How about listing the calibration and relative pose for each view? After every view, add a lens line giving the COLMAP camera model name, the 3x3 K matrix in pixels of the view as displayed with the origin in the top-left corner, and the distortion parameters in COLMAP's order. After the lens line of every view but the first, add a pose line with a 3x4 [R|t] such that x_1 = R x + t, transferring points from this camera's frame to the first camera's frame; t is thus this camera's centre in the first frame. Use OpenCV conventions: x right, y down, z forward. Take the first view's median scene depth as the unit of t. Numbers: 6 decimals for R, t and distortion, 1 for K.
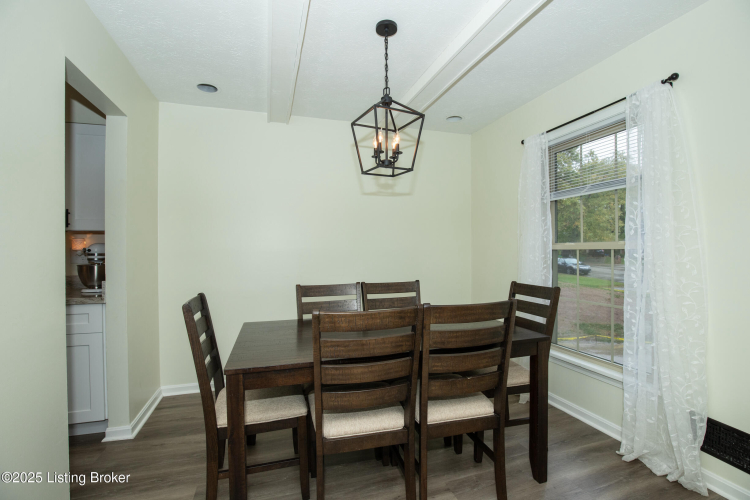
lens RADIAL K [[343.2, 0, 375.0], [0, 343.2, 250.0], [0, 0, 1]] dist [-0.019383, 0.000235]
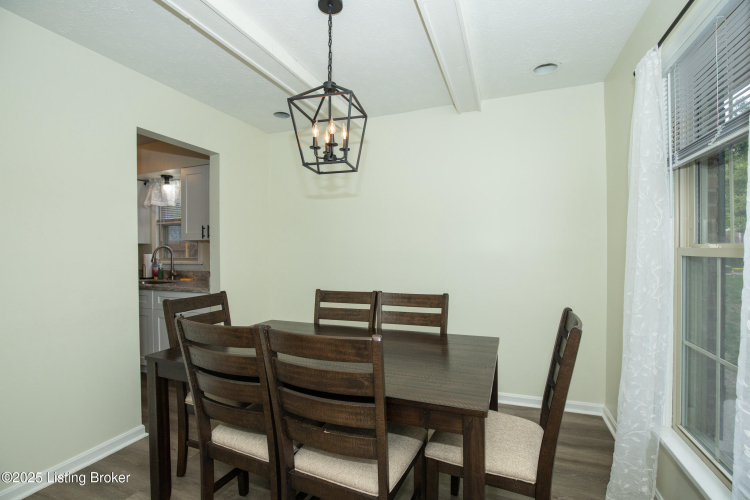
lens RADIAL K [[343.2, 0, 375.0], [0, 343.2, 250.0], [0, 0, 1]] dist [-0.019383, 0.000235]
pose [[0.776643, -0.001005, -0.629940, 0.595393], [0.006162, 0.999963, 0.006001, -0.021608], [0.629911, -0.008542, 0.776620, 0.348153]]
